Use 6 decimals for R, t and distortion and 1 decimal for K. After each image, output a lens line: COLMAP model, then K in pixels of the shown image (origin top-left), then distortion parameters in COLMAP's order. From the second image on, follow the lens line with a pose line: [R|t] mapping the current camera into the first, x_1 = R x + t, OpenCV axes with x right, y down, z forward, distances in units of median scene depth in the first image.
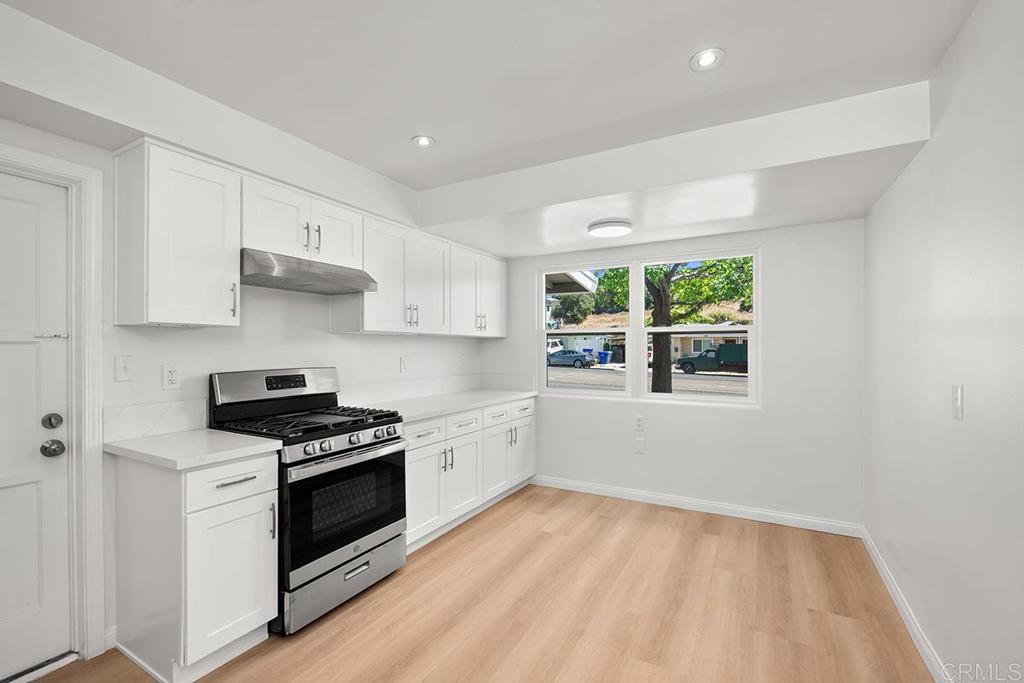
lens RADIAL K [[449.7, 0, 509.1], [0, 449.7, 348.5], [0, 0, 1]] dist [0.000801, 0.000037]
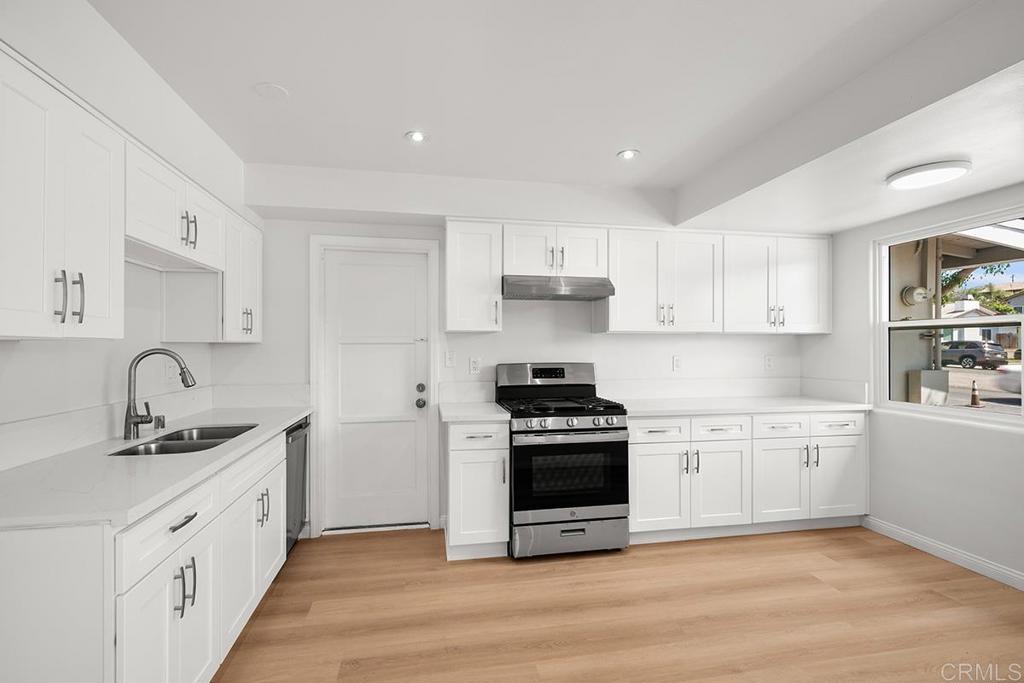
lens RADIAL K [[472.5, 0, 508.5], [0, 472.5, 346.3], [0, 0, 1]] dist [-0.001233, -0.000361]
pose [[0.638651, 0.000299, -0.769497, 0.449285], [-0.001519, 0.999998, -0.000873, -0.000568], [0.769495, 0.001727, 0.638650, 0.054768]]
